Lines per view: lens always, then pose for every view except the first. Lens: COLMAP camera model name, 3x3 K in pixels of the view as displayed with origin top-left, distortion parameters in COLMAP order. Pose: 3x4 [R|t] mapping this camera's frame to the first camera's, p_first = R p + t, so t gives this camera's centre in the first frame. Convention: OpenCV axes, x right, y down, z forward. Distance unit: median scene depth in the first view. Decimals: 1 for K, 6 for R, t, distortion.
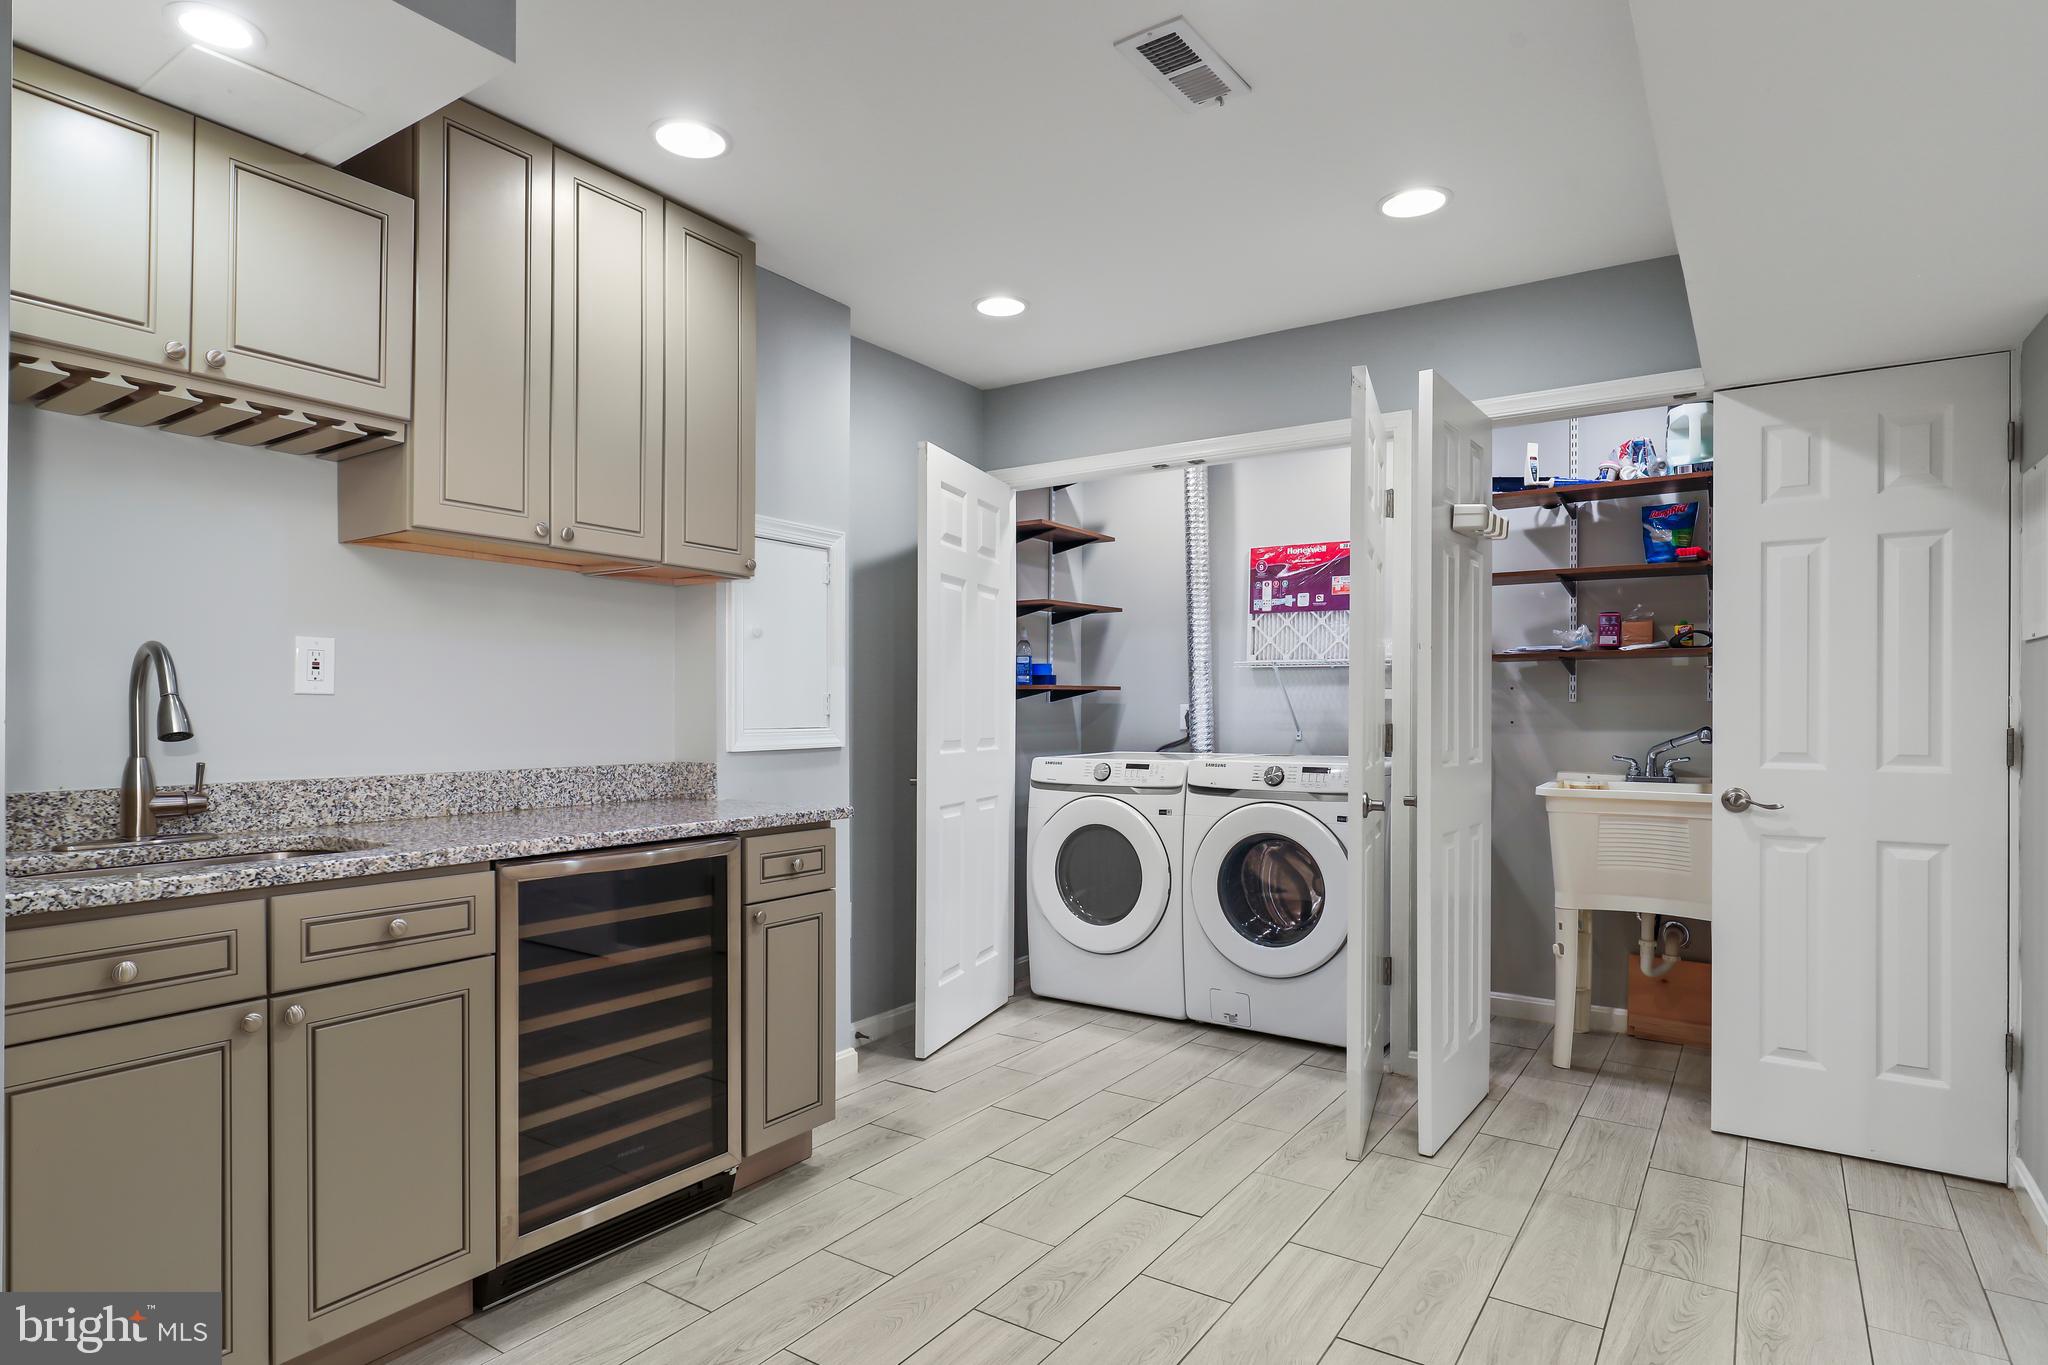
lens RADIAL K [[1099.9, 0, 1033.1], [0, 1099.9, 699.7], [0, 0, 1]] dist [-0.000030, -0.000477]
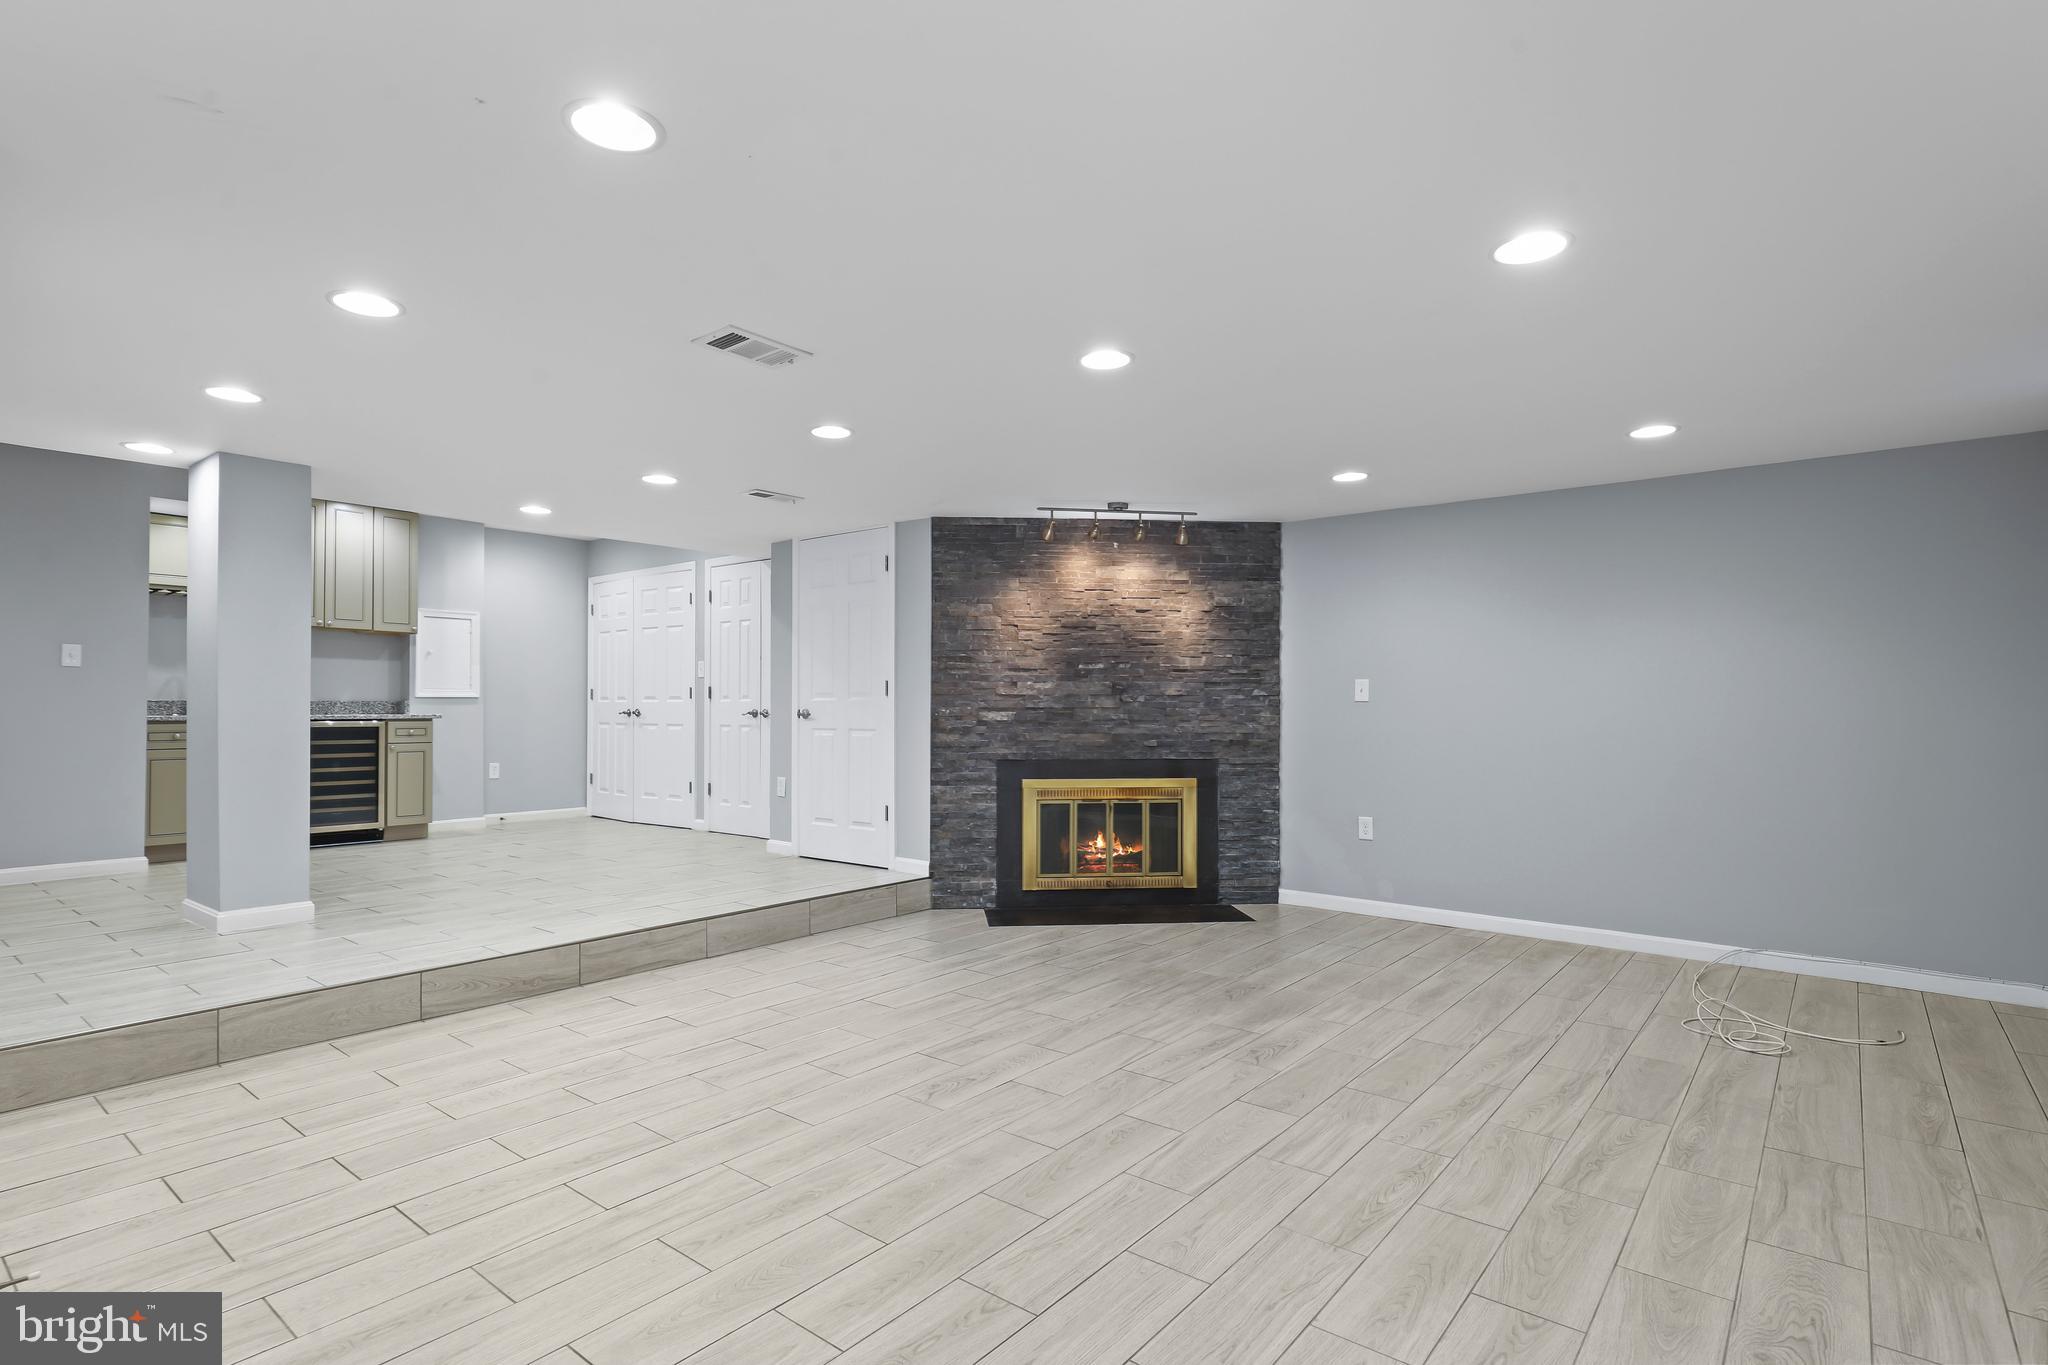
lens RADIAL K [[1021.6, 0, 1028.7], [0, 1021.6, 685.3], [0, 0, 1]] dist [0.003863, 0.001604]
pose [[0.996139, -0.003037, -0.087737, 1.805149], [0.001967, 0.999923, -0.012278, 0.064094], [0.087768, 0.012058, 0.996068, -1.719020]]
